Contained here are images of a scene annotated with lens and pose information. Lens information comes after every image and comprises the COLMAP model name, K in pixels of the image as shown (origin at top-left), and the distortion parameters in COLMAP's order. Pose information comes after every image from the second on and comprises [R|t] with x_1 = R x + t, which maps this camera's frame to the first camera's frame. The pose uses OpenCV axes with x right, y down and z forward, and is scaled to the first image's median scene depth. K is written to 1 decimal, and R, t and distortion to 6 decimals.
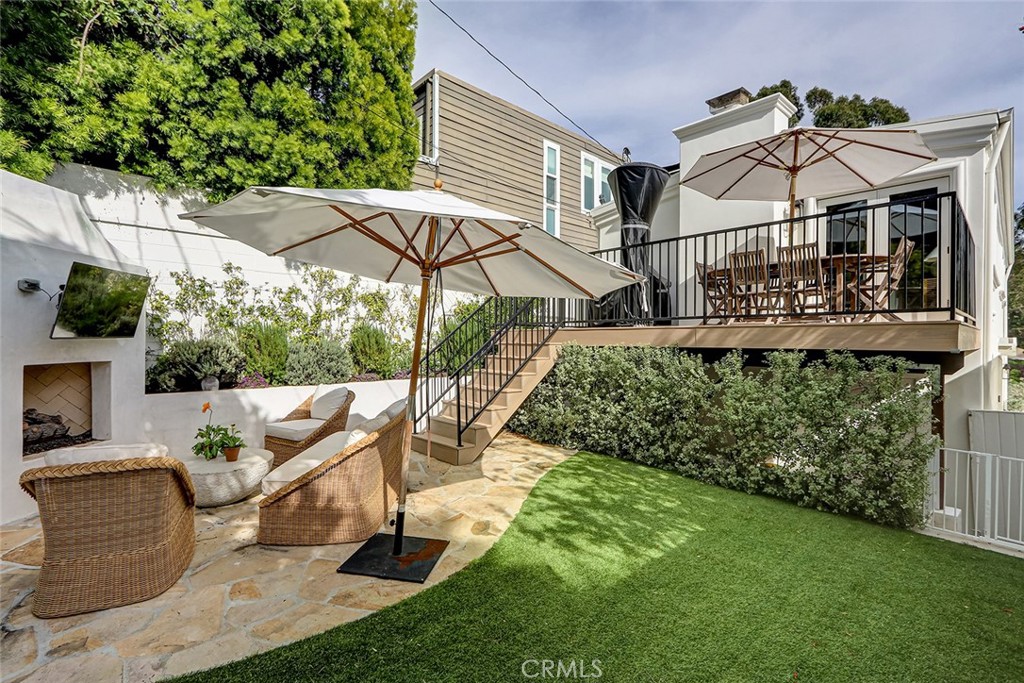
lens RADIAL K [[470.2, 0, 503.1], [0, 470.2, 337.4], [0, 0, 1]] dist [-0.000342, -0.002402]
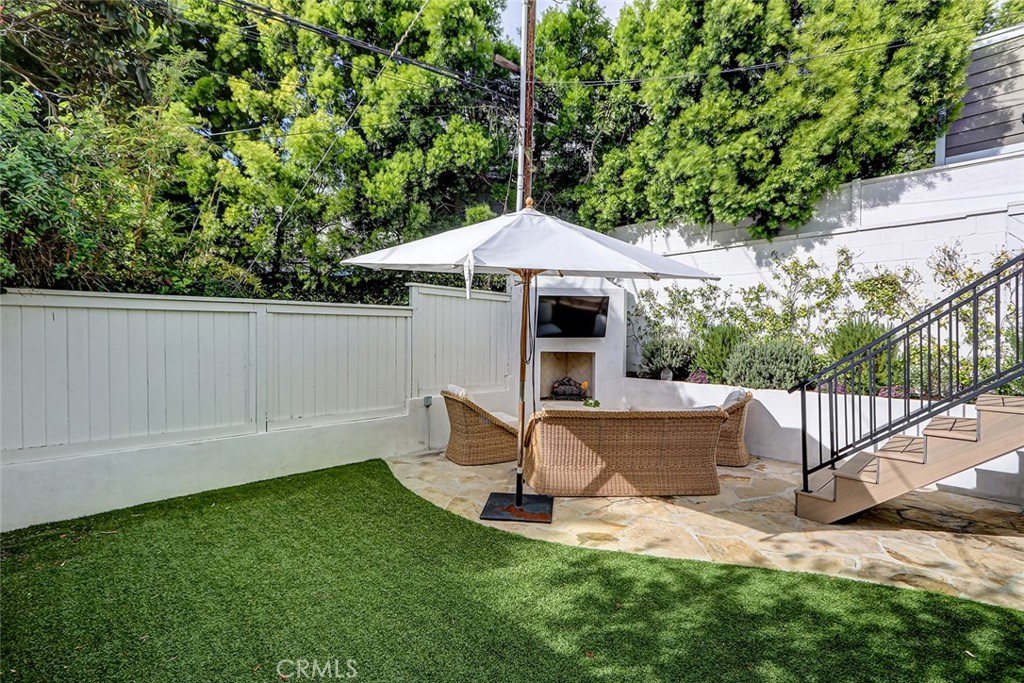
lens RADIAL K [[470.2, 0, 501.7], [0, 470.2, 339.3], [0, 0, 1]] dist [-0.000342, -0.002402]
pose [[0.016247, -0.001211, -0.999867, 0.666061], [-0.003115, 0.999994, -0.001261, 0.008276], [0.999863, 0.003135, 0.016243, 0.593951]]
